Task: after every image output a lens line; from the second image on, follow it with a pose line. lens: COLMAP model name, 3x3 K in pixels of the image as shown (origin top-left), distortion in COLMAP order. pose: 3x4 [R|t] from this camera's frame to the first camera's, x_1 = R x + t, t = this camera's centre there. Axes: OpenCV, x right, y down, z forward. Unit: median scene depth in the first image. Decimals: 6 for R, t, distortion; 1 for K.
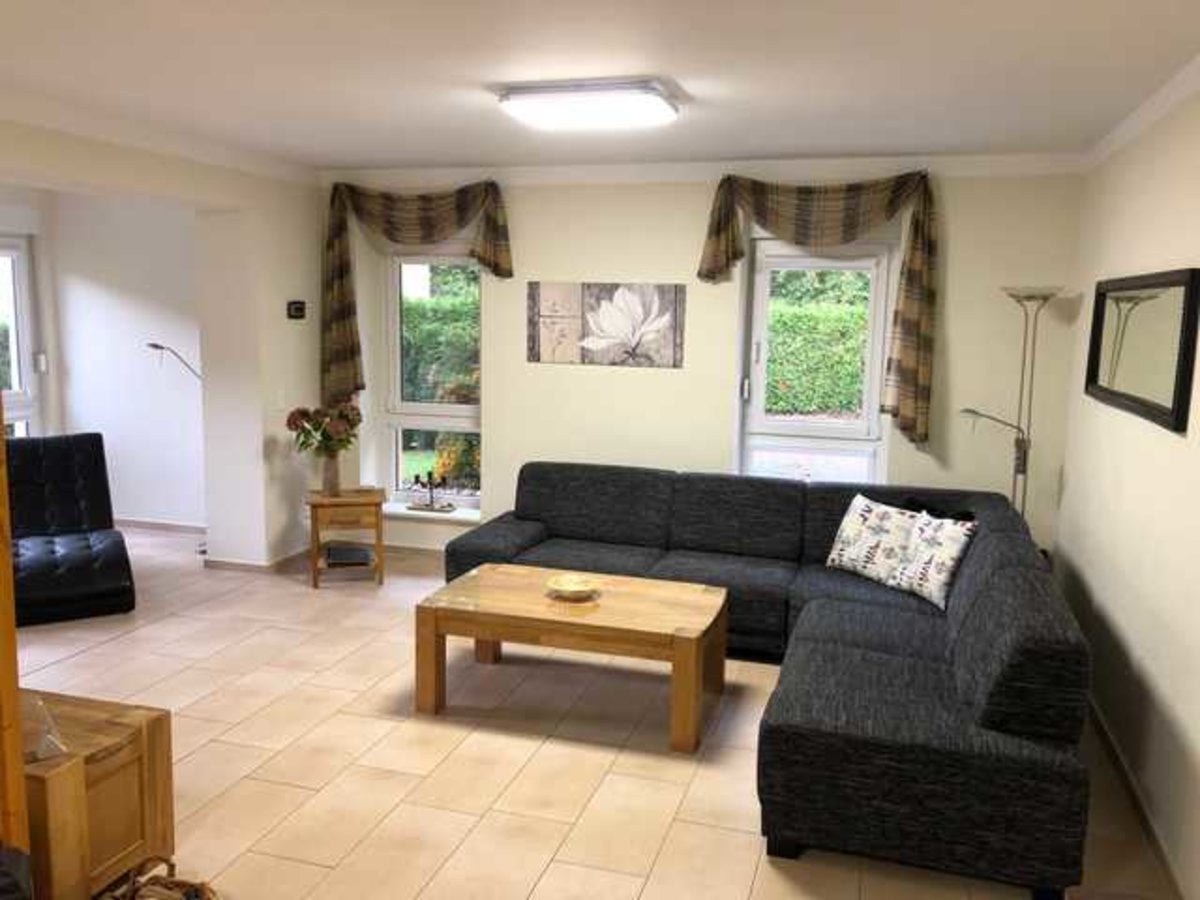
lens RADIAL K [[982.0, 0, 599.8], [0, 982.0, 454.7], [0, 0, 1]] dist [0.060519, -0.043180]
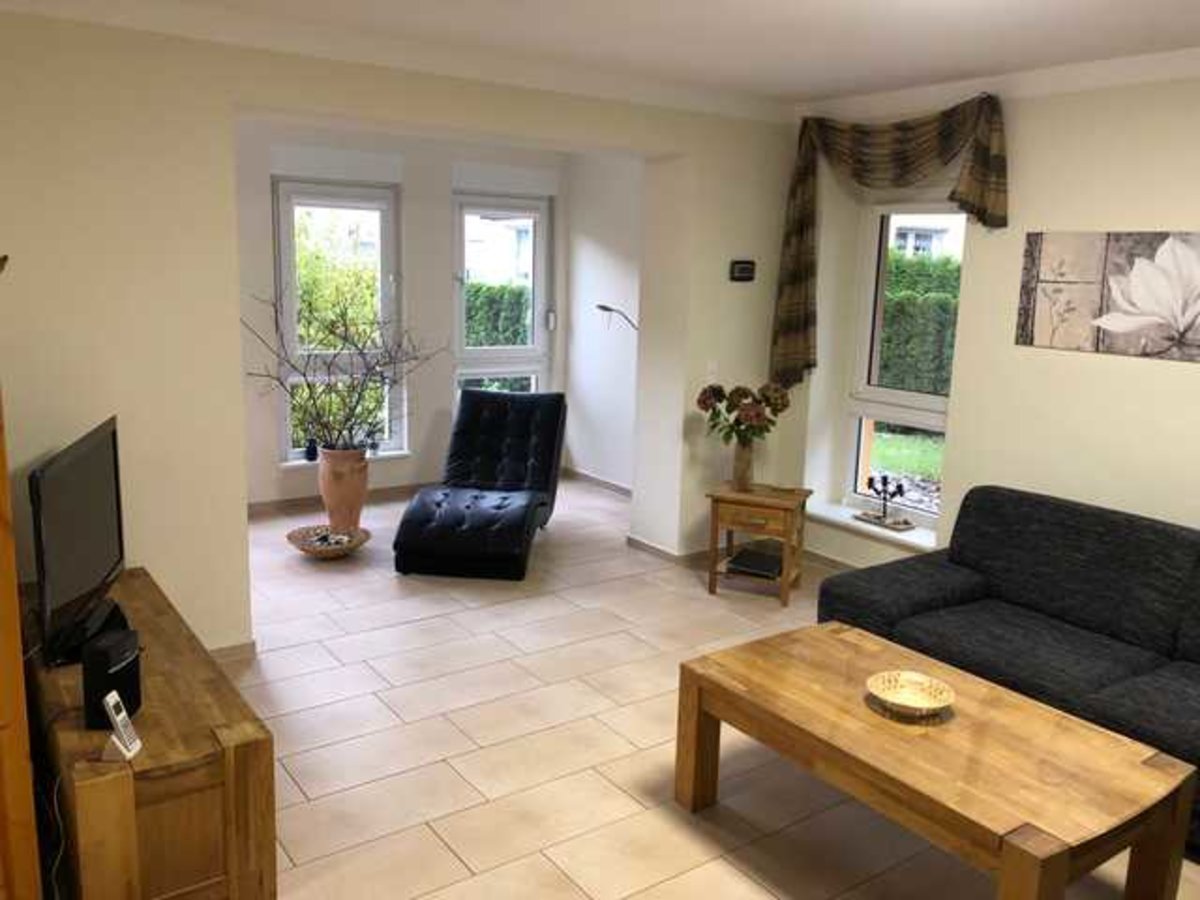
lens RADIAL K [[982.0, 0, 598.9], [0, 982.0, 437.4], [0, 0, 1]] dist [0.060519, -0.043180]
pose [[0.789802, 0.114233, -0.602630, 0.133014], [-0.104644, 0.993195, 0.051122, -0.033158], [0.604369, 0.022685, 0.796382, 0.246538]]
